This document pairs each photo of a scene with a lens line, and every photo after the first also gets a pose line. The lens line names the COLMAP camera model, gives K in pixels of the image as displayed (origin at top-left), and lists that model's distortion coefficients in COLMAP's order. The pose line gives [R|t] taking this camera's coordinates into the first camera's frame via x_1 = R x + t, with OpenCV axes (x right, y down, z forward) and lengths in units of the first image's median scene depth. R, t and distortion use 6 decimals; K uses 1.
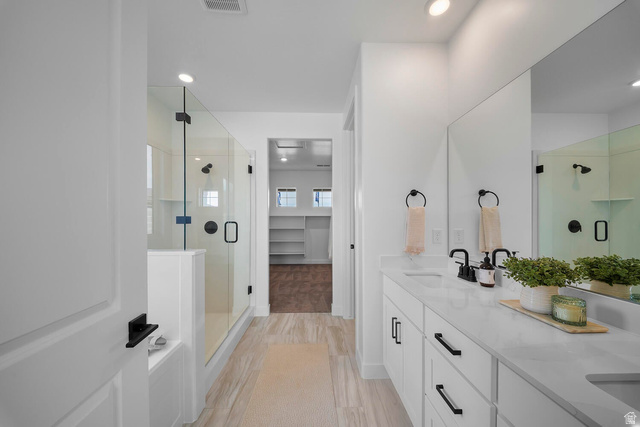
lens RADIAL K [[227.0, 0, 319.9], [0, 227.0, 216.1], [0, 0, 1]] dist [-0.000360, -0.000514]
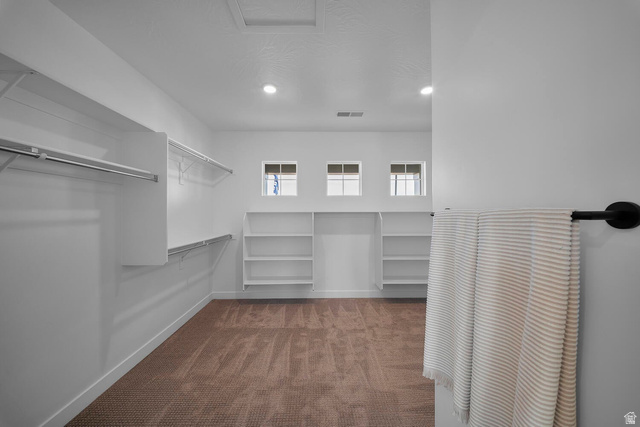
lens RADIAL K [[227.0, 0, 323.8], [0, 227.0, 213.7], [0, 0, 1]] dist [-0.000360, -0.000514]
pose [[0.999958, -0.004942, 0.007657, -0.046160], [0.004898, 0.999971, 0.005784, 0.001758], [-0.007686, -0.005747, 0.999954, 0.487044]]
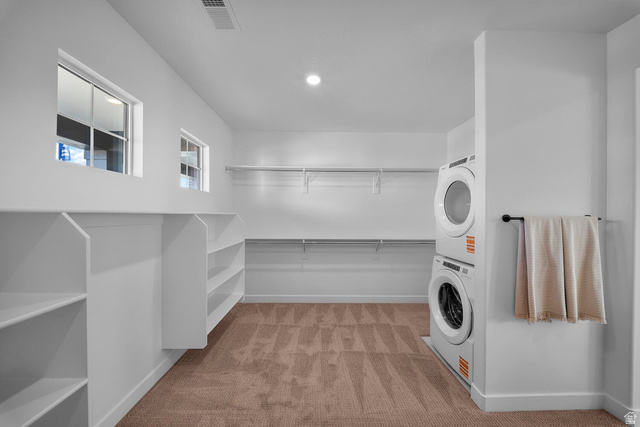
lens RADIAL K [[227.0, 0, 322.1], [0, 227.0, 214.3], [0, 0, 1]] dist [-0.000360, -0.000514]
pose [[-0.004029, 0.001001, 0.999991, -0.212545], [-0.002395, 0.999997, -0.001011, 0.006672], [-0.999989, -0.002399, -0.004026, 0.861383]]
